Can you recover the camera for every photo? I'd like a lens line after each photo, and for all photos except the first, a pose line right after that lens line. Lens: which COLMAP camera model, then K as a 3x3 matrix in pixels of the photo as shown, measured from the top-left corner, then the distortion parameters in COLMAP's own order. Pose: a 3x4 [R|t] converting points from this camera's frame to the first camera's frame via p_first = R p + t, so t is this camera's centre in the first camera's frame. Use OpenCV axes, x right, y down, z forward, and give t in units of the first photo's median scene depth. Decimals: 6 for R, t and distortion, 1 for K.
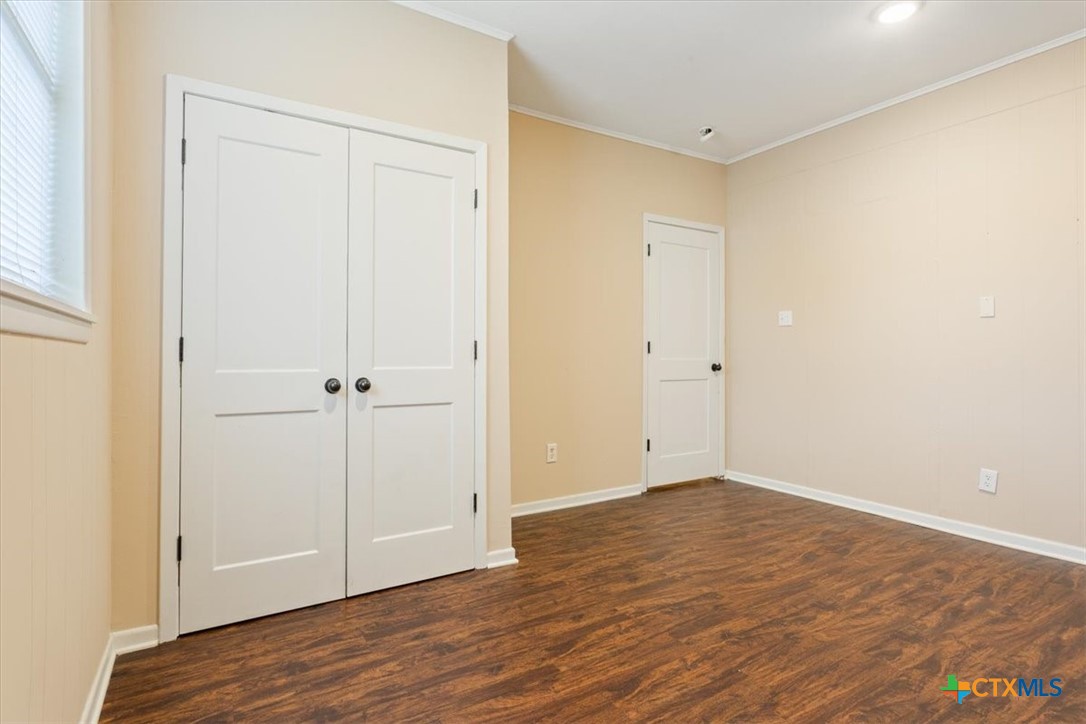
lens RADIAL K [[542.3, 0, 537.9], [0, 542.3, 348.4], [0, 0, 1]] dist [-0.003932, 0.000406]
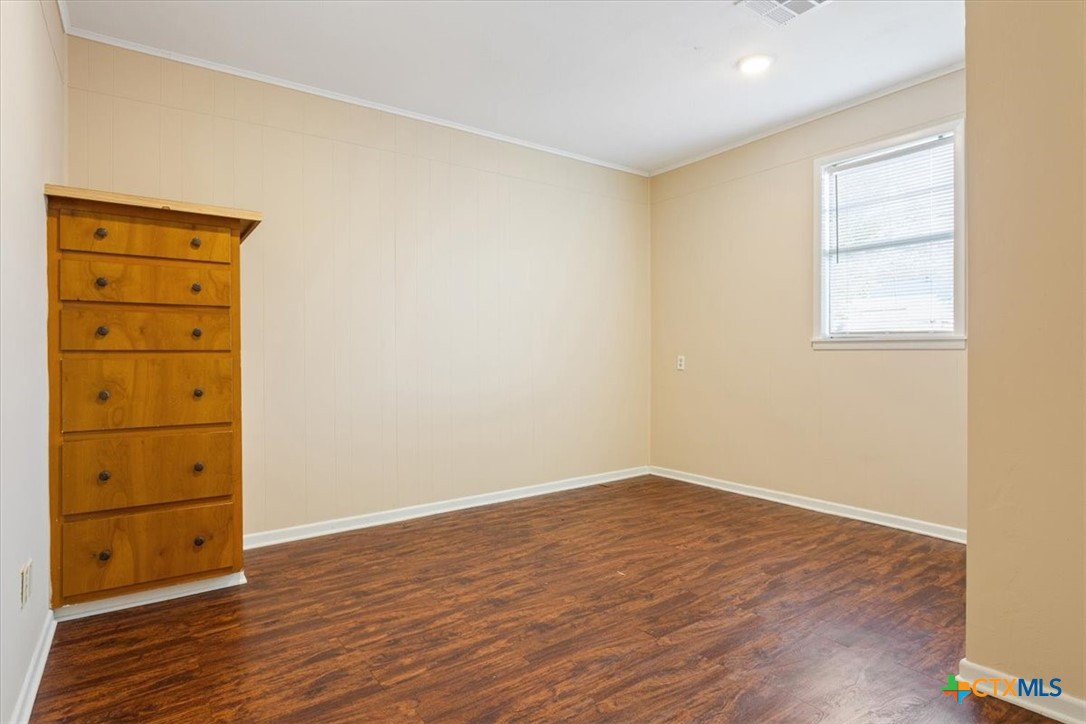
lens RADIAL K [[542.3, 0, 537.9], [0, 542.3, 348.4], [0, 0, 1]] dist [-0.003932, 0.000406]
pose [[-0.997888, 0.007430, -0.064534, 0.637485], [0.009205, 0.999586, -0.027246, 0.020102], [0.064305, -0.027782, -0.997544, 2.096443]]
